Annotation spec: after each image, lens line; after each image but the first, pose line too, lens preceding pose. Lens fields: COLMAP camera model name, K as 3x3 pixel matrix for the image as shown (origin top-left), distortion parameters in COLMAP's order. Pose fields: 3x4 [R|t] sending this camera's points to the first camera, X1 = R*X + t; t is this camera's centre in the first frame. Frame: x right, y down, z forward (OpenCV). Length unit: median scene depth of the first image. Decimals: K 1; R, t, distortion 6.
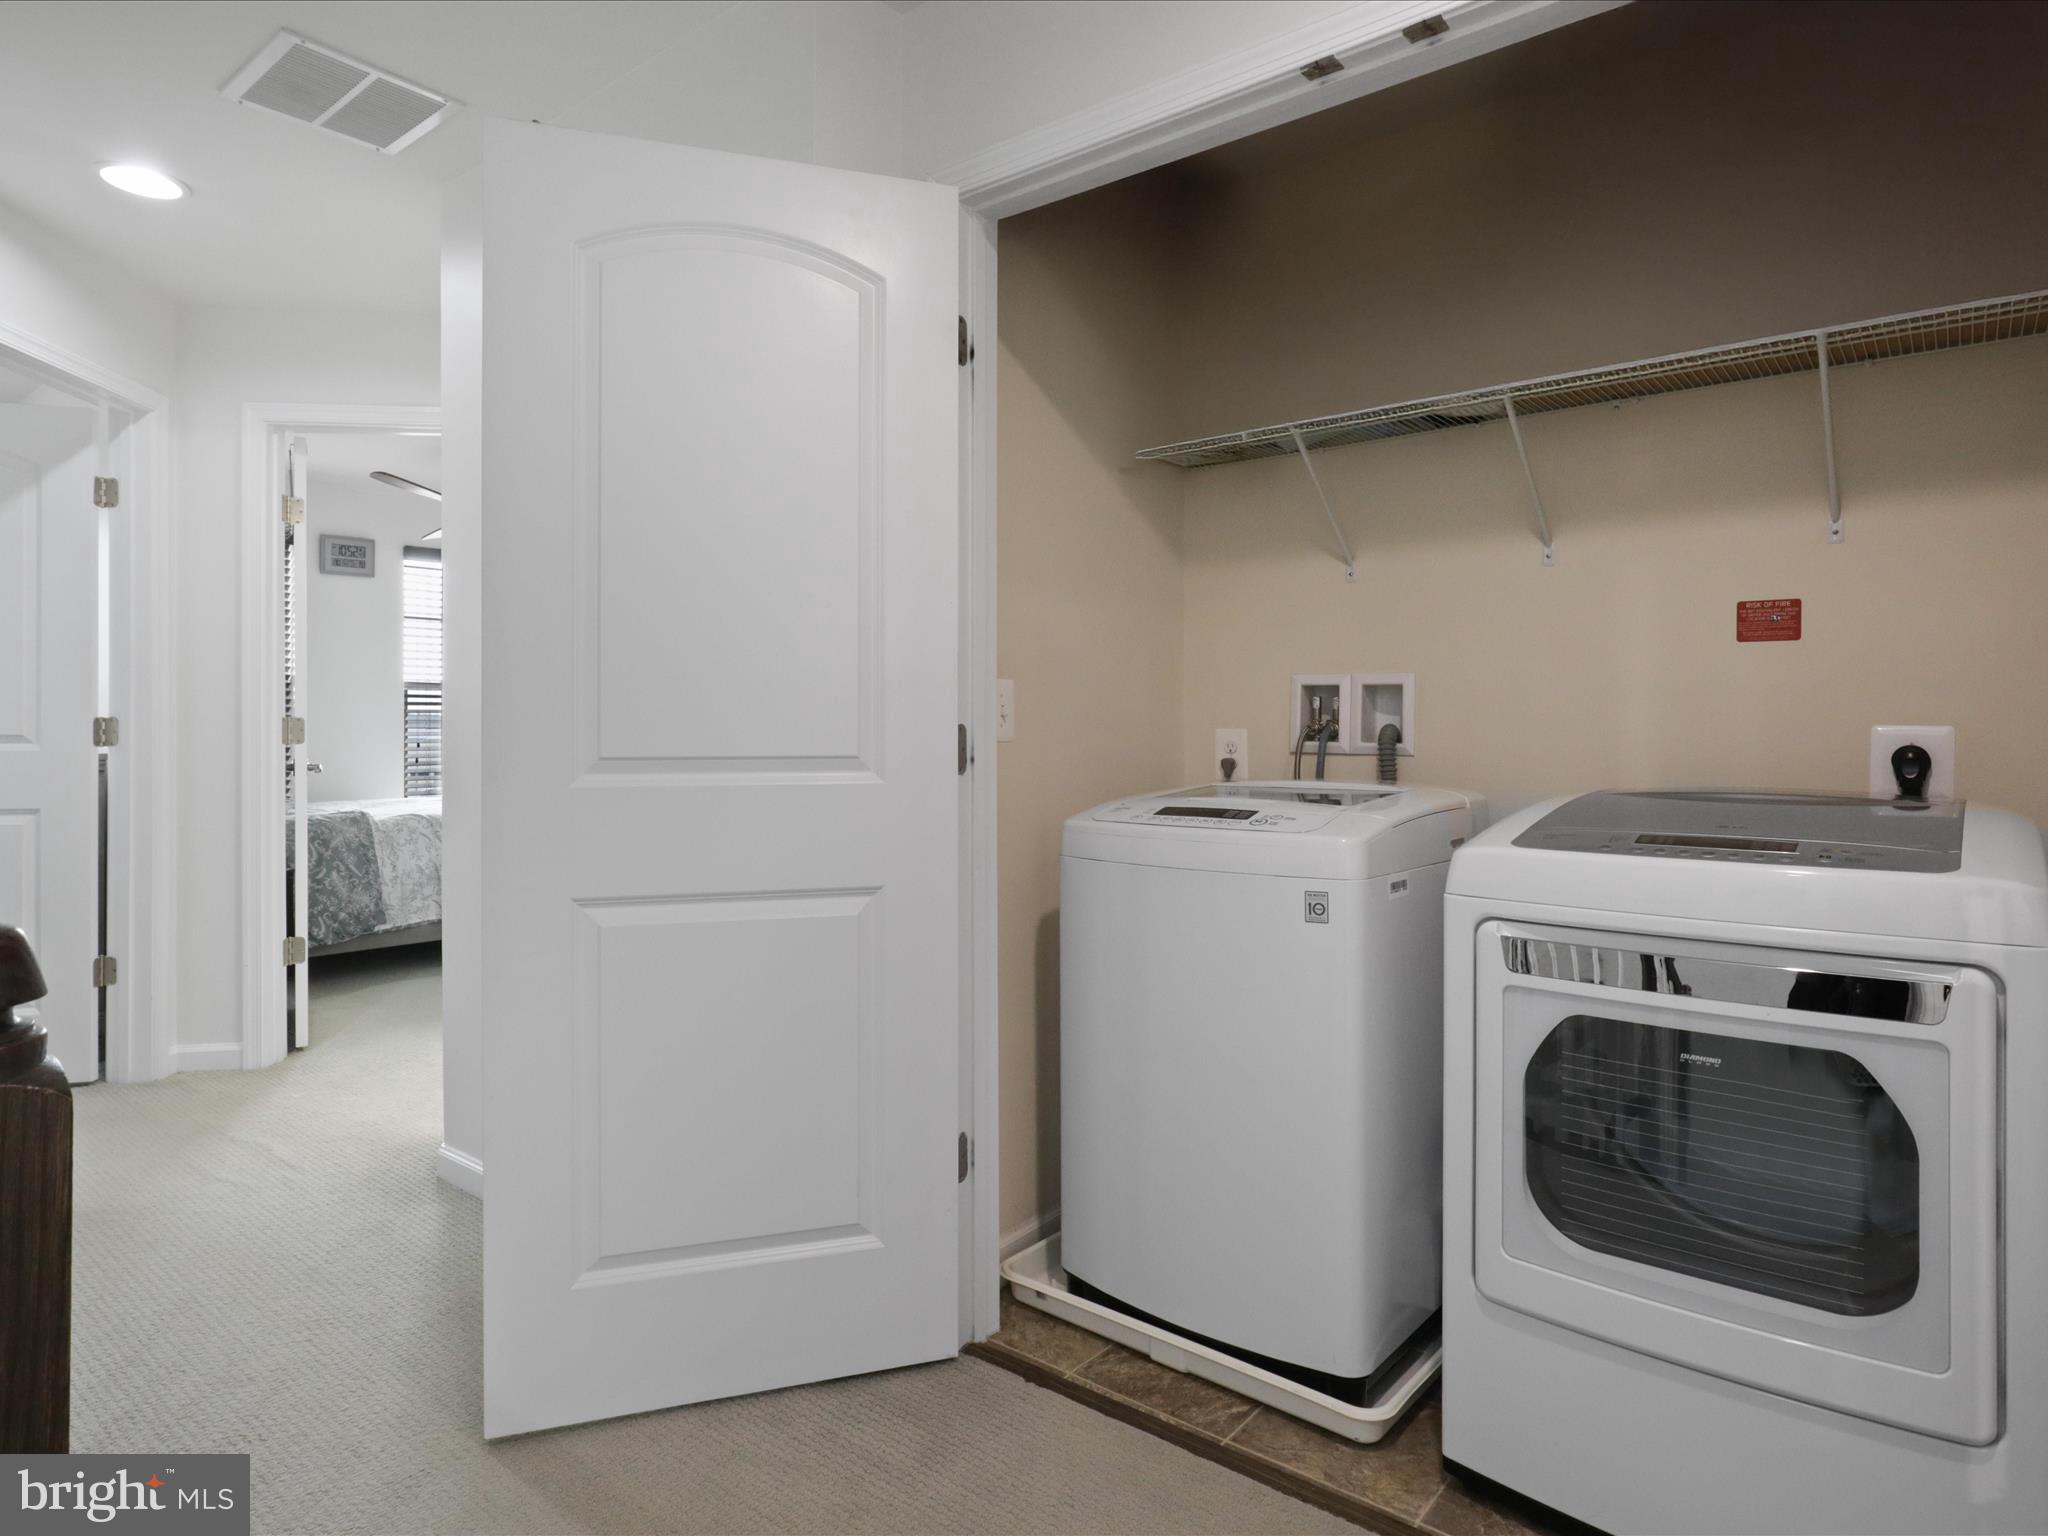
lens RADIAL K [[1159.8, 0, 1025.4], [0, 1159.8, 773.4], [0, 0, 1]] dist [-0.008162, 0.009491]
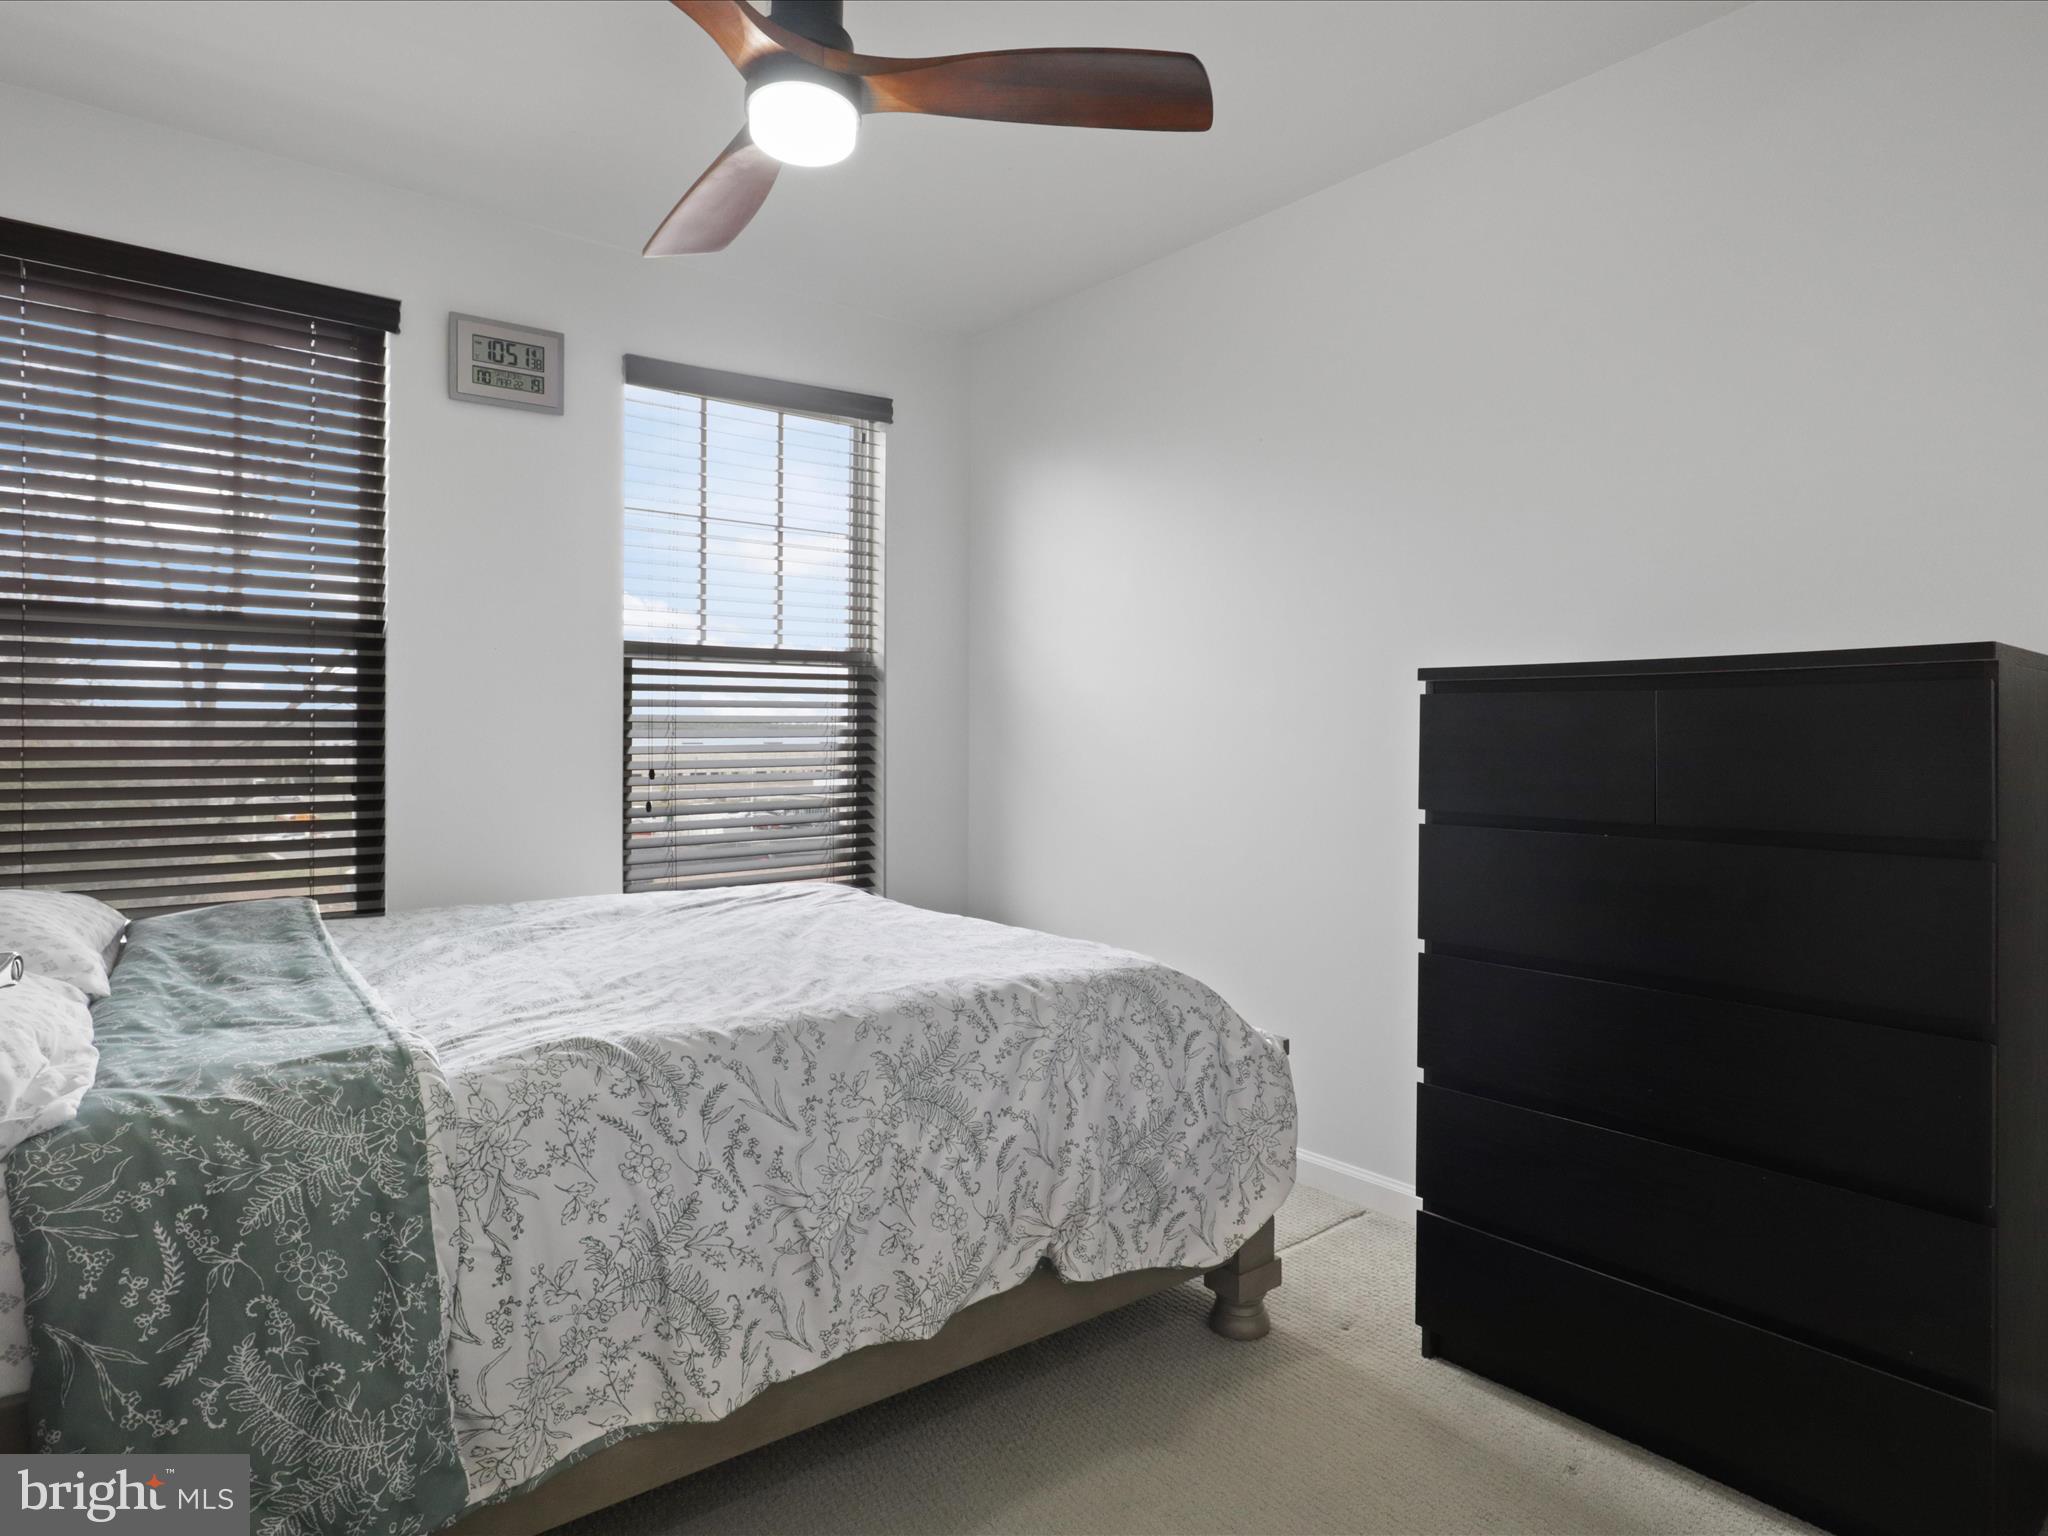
lens RADIAL K [[1159.8, 0, 1024.3], [0, 1159.8, 770.5], [0, 0, 1]] dist [-0.008162, 0.009491]
pose [[0.978632, -0.000462, -0.205617, -0.370656], [-0.000986, 0.999975, -0.006936, -0.030405], [0.205615, 0.006990, 0.978608, 0.757878]]
